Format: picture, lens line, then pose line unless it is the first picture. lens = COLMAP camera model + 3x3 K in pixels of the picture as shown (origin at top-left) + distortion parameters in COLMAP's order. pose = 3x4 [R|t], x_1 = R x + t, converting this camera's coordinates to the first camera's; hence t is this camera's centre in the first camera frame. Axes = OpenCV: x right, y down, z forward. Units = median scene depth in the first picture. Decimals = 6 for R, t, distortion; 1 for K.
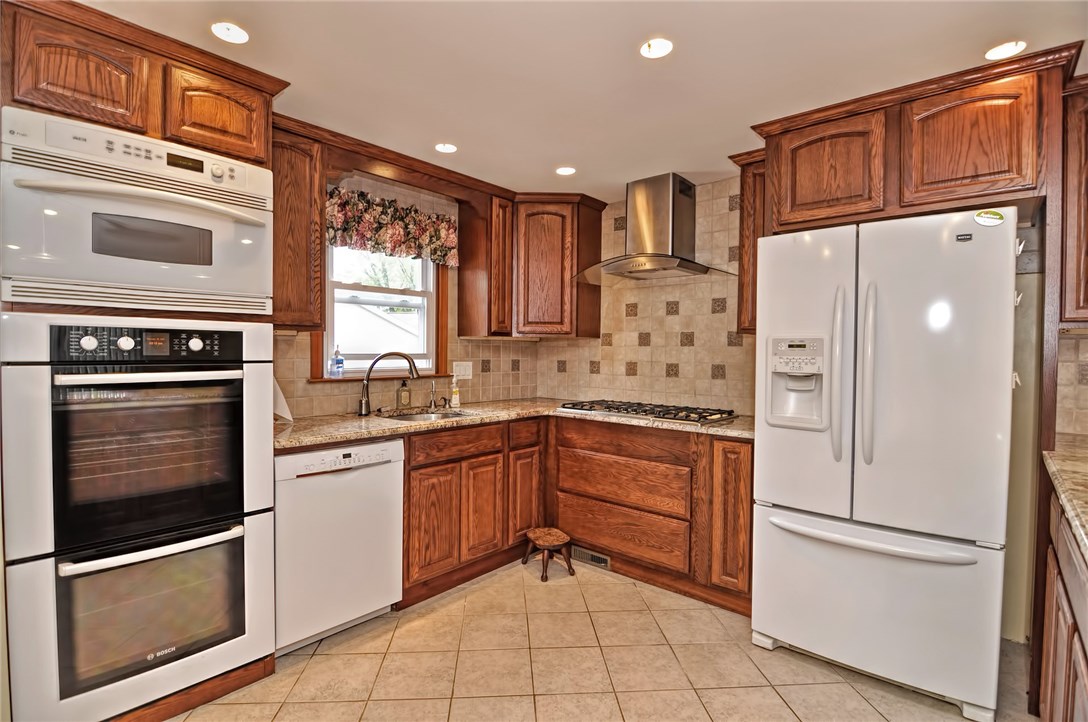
lens RADIAL K [[516.7, 0, 534.2], [0, 516.7, 361.5], [0, 0, 1]] dist [-0.019033, -0.001452]
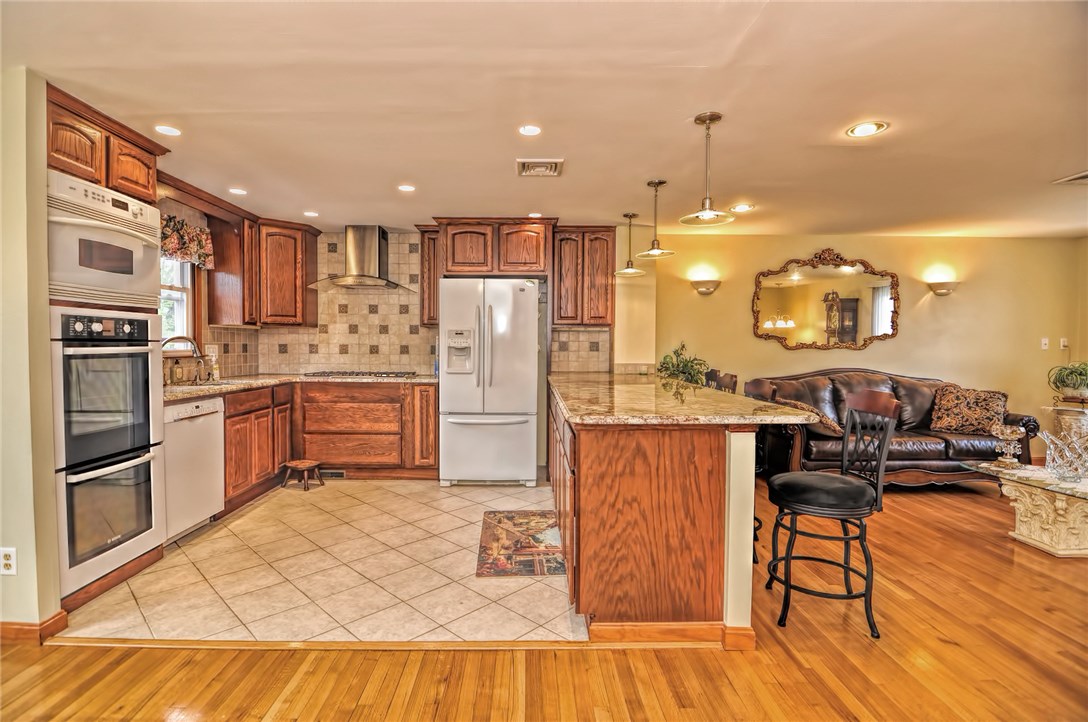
lens RADIAL K [[516.7, 0, 534.2], [0, 516.7, 361.5], [0, 0, 1]] dist [-0.019033, -0.001452]
pose [[0.738172, -0.026378, 0.674097, -0.463764], [0.013662, 0.999615, 0.024156, 0.024469], [-0.674474, -0.008622, 0.738248, -0.511888]]
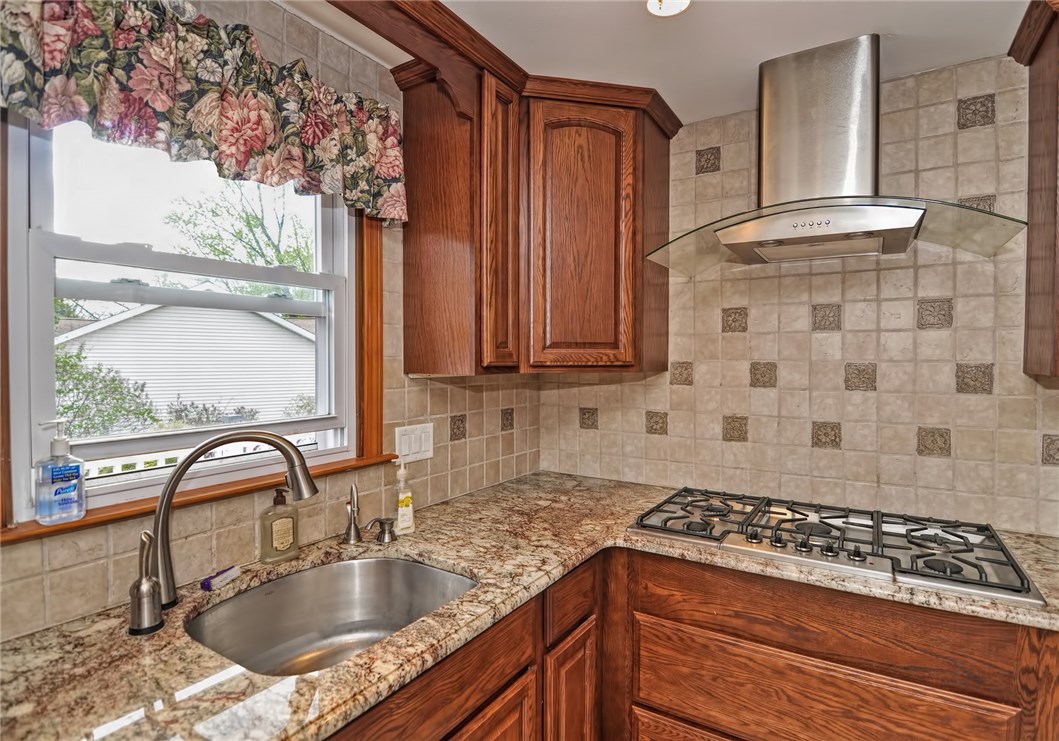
lens RADIAL K [[528.6, 0, 543.9], [0, 528.6, 371.9], [0, 0, 1]] dist [-0.026866, -0.000661]
pose [[0.985470, -0.011183, 0.169483, -0.118868], [0.010198, 0.999926, 0.006682, -0.059505], [-0.169545, -0.004856, 0.985511, 0.573969]]
